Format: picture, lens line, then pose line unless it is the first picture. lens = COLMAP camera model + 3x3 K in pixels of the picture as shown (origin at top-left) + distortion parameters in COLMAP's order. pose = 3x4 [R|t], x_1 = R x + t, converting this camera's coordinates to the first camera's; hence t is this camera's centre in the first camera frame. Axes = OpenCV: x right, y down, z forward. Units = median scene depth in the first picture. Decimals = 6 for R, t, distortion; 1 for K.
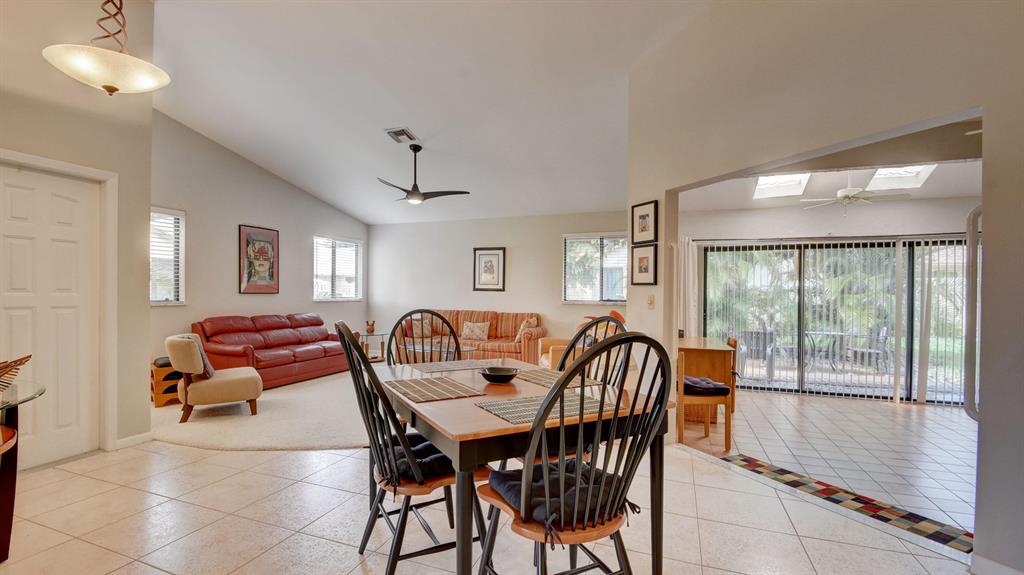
lens RADIAL K [[452.3, 0, 496.6], [0, 452.3, 296.9], [0, 0, 1]] dist [0.001606, -0.009634]
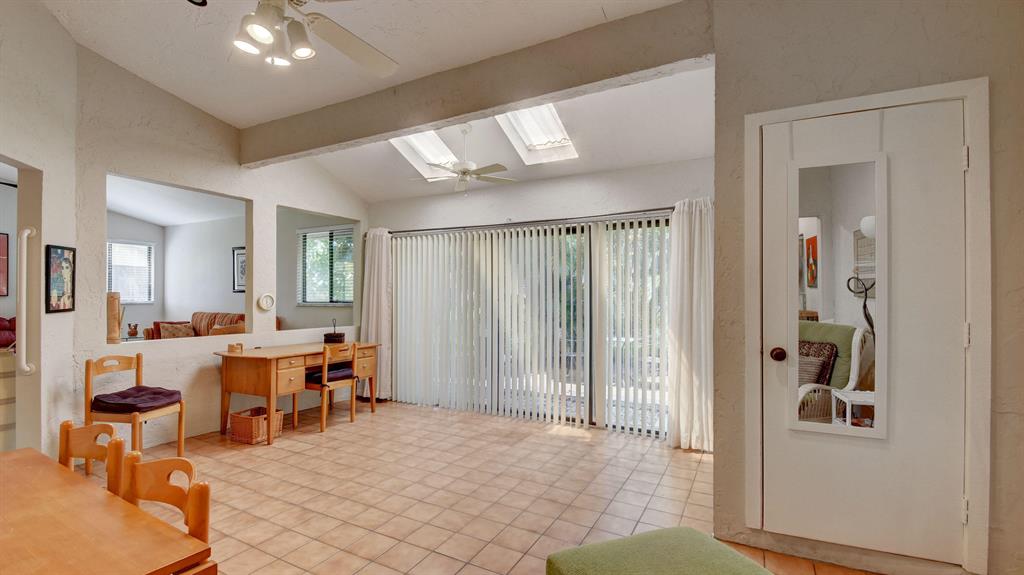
lens RADIAL K [[452.3, 0, 496.6], [0, 452.3, 296.9], [0, 0, 1]] dist [0.001606, -0.009634]
pose [[0.991566, -0.005551, -0.129483, 0.778304], [0.004177, 0.999932, -0.010881, 0.011040], [0.129535, 0.010248, 0.991522, 0.160997]]
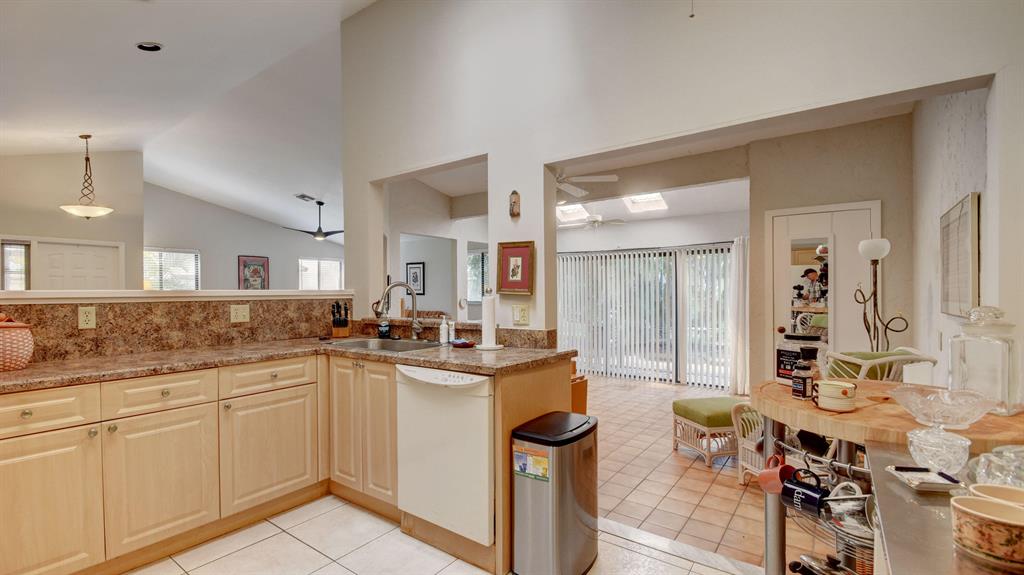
lens RADIAL K [[452.3, 0, 496.6], [0, 452.3, 296.9], [0, 0, 1]] dist [0.001606, -0.009634]
pose [[0.964018, -0.010563, -0.265626, 0.704552], [0.010411, 0.999944, -0.001982, -0.002866], [0.265632, -0.000855, 0.964074, -0.277927]]
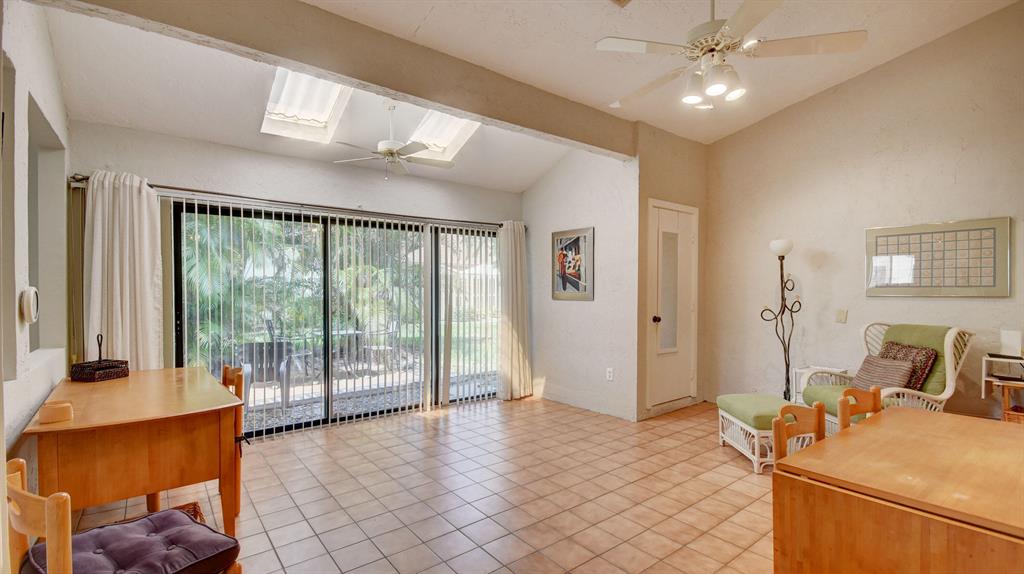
lens RADIAL K [[447.9, 0, 500.7], [0, 447.9, 294.5], [0, 0, 1]] dist [0.002230, -0.008217]
pose [[0.510543, -0.019688, 0.859627, 0.197276], [0.013828, 0.999797, 0.014685, -0.000351], [-0.859741, 0.004389, 0.510712, 0.391673]]
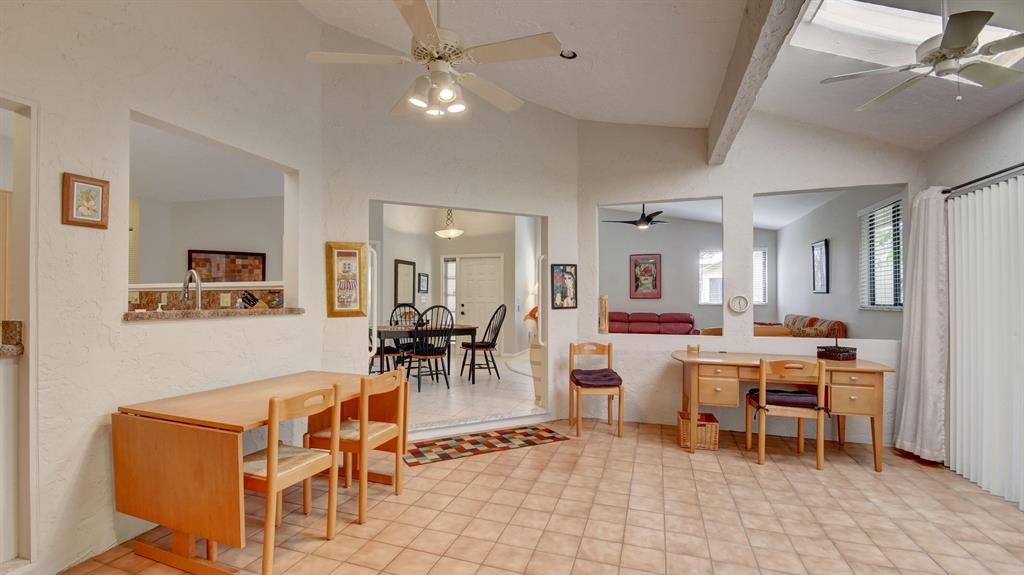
lens RADIAL K [[446.7, 0, 493.3], [0, 446.7, 298.0], [0, 0, 1]] dist [0.001834, -0.014428]
pose [[0.029688, -0.010319, -0.999506, 0.968317], [-0.008787, 0.999905, -0.010584, 0.011716], [0.999521, 0.009097, 0.029595, 0.465649]]
